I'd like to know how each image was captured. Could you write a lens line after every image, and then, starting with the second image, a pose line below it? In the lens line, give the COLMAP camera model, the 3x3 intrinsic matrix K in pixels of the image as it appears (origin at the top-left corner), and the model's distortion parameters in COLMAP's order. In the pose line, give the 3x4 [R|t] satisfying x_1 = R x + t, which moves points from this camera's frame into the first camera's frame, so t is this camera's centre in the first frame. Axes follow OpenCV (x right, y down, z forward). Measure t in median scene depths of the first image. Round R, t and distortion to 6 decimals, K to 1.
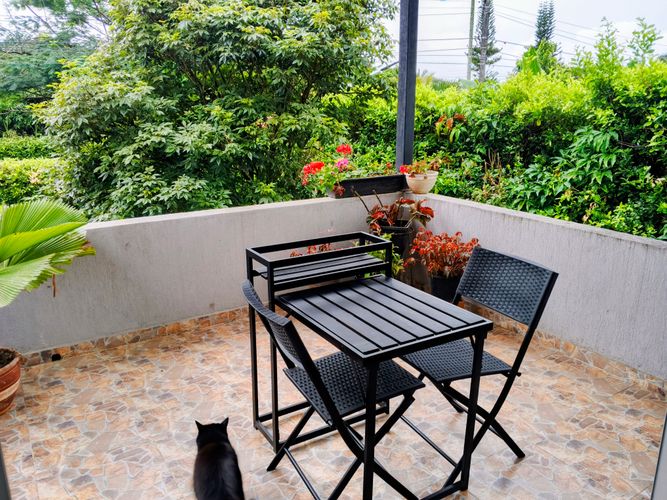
lens RADIAL K [[538.9, 0, 329.7], [0, 538.9, 254.8], [0, 0, 1]] dist [0.039768, -0.069517]
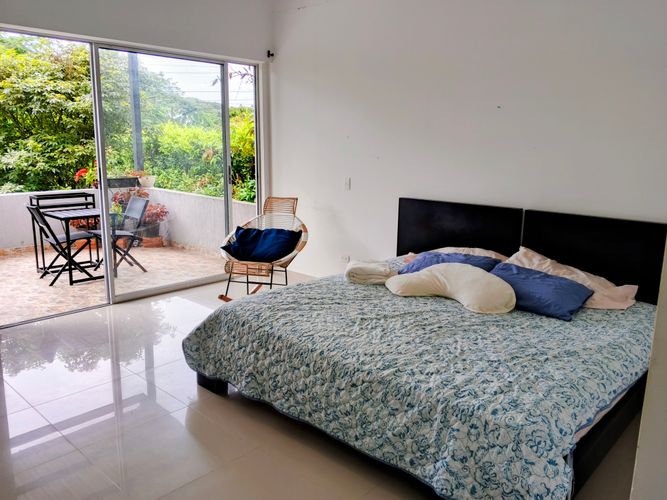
lens RADIAL K [[538.9, 0, 336.4], [0, 538.9, 247.7], [0, 0, 1]] dist [0.039768, -0.069517]
pose [[0.964824, -0.035292, 0.260517, 0.238068], [0.055155, 0.996068, -0.069331, 0.205960], [-0.257046, 0.081261, 0.962977, -0.762174]]
